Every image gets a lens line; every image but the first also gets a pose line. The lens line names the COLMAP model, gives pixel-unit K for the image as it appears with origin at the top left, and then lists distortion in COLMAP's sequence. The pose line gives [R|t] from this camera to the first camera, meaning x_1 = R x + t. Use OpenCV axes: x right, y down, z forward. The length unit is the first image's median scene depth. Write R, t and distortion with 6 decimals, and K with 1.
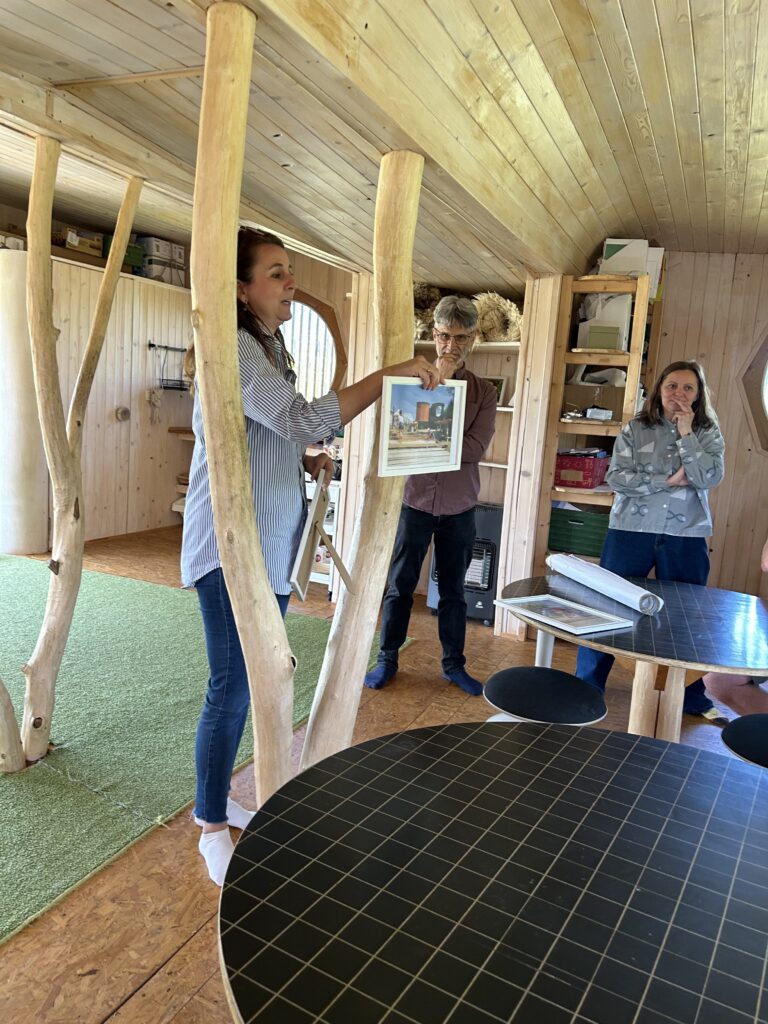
lens RADIAL K [[786.3, 0, 379.9], [0, 786.3, 505.2], [0, 0, 1]] dist [-0.004481, -0.003549]
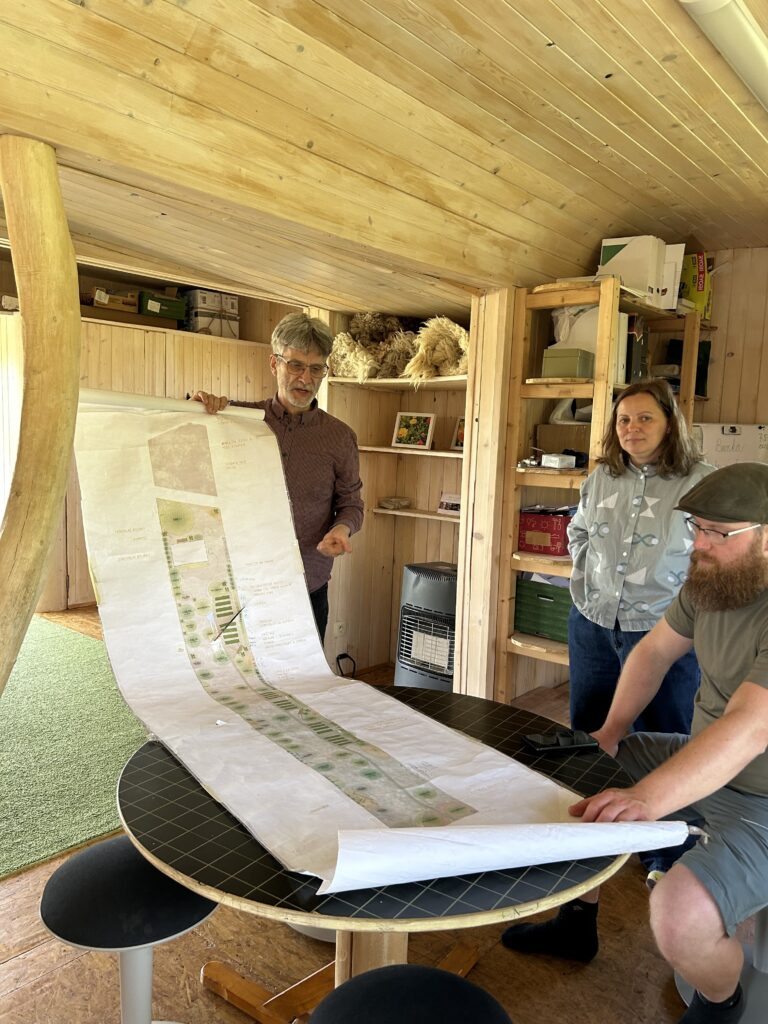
lens RADIAL K [[786.3, 0, 386.5], [0, 786.3, 521.3], [0, 0, 1]] dist [-0.004481, -0.003549]
pose [[0.959433, -0.001202, -0.281935, 0.321981], [-0.009776, 0.999248, -0.037529, -0.024235], [0.281768, 0.038762, 0.958699, 0.200037]]
